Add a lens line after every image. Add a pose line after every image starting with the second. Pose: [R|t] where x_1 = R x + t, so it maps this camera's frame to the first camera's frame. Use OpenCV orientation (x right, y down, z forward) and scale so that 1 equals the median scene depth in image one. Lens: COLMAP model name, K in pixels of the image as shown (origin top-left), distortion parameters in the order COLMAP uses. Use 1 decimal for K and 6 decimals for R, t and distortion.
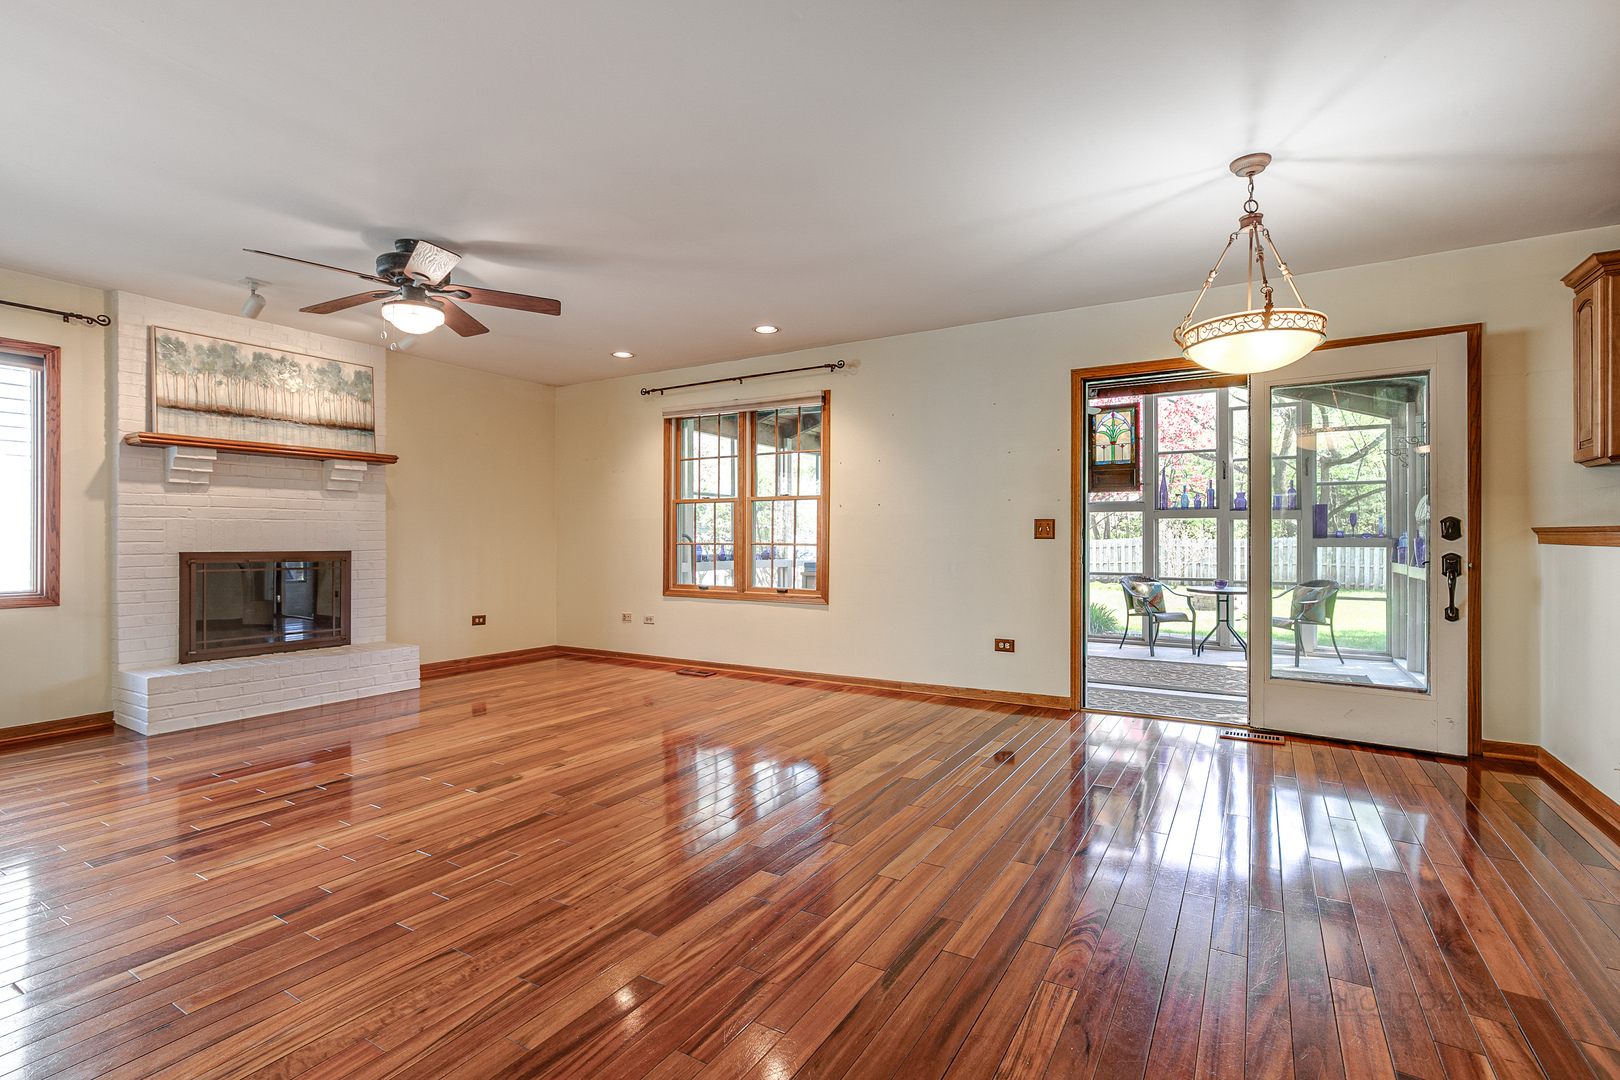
lens RADIAL K [[743.7, 0, 814.9], [0, 743.7, 538.3], [0, 0, 1]] dist [-0.002734, -0.000007]
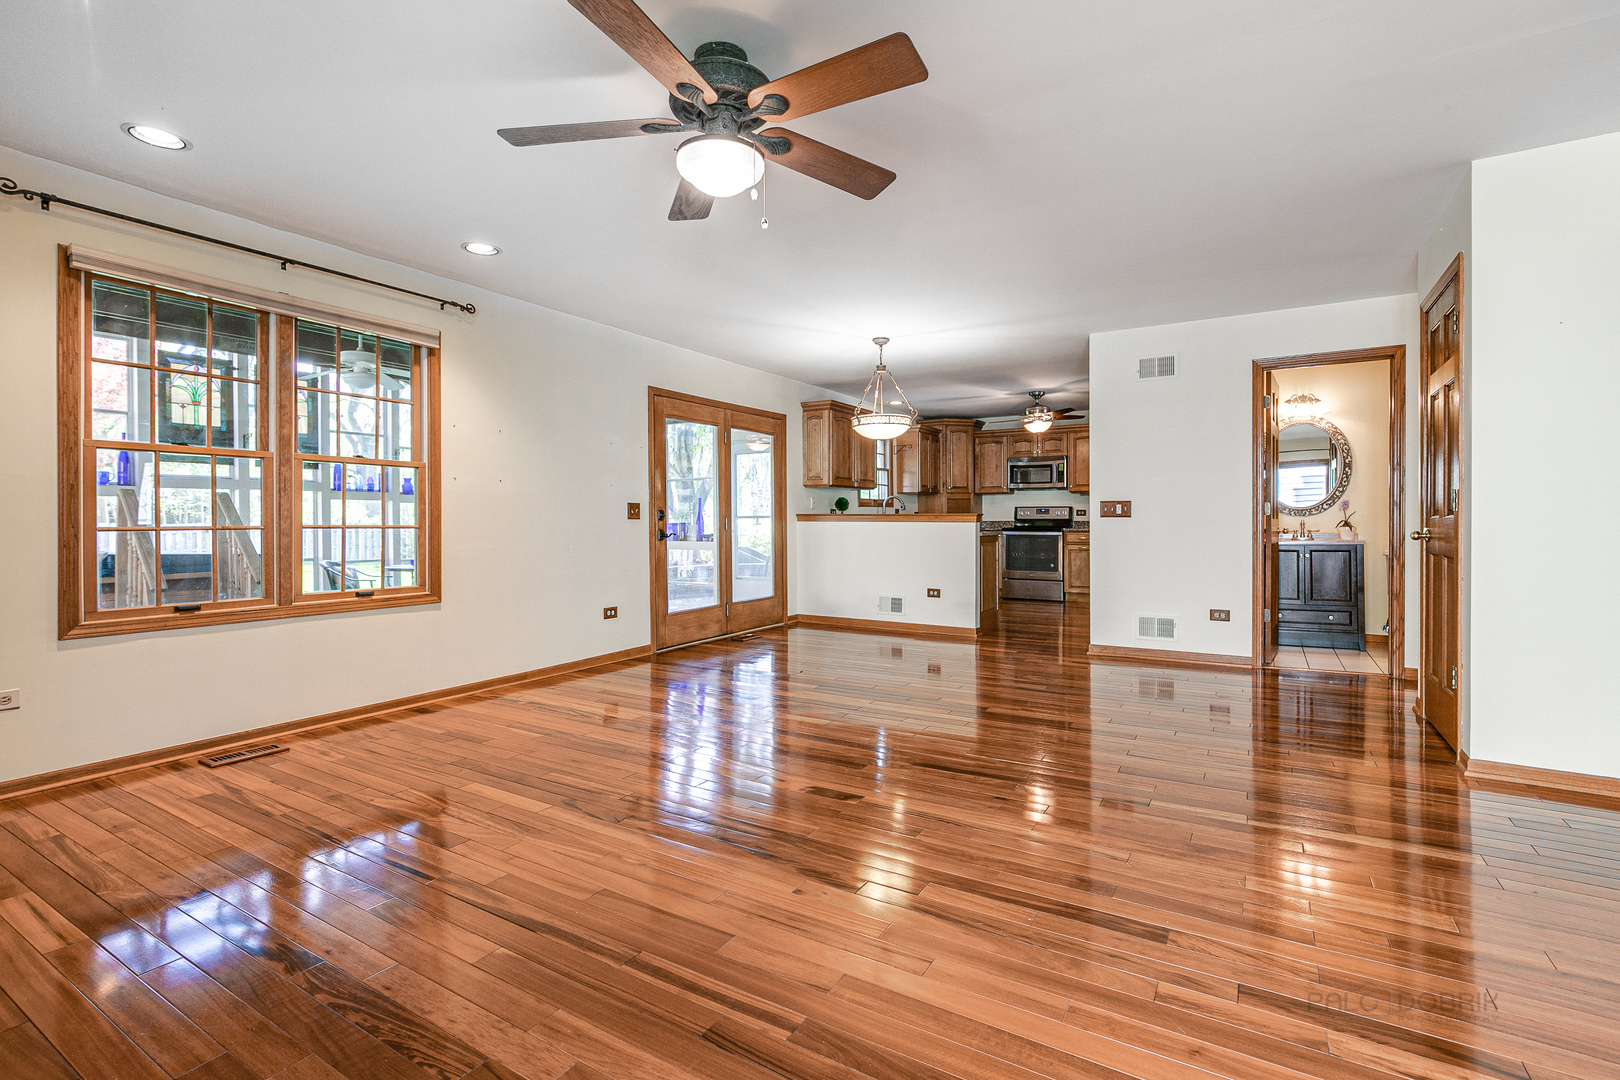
lens RADIAL K [[741.9, 0, 811.6], [0, 741.9, 520.4], [0, 0, 1]] dist [-0.000600, 0.000127]
pose [[0.005858, 0.000526, 0.999983, -0.870136], [0.003445, 0.999994, -0.000546, 0.004301], [-0.999977, 0.003448, 0.005857, 0.678277]]
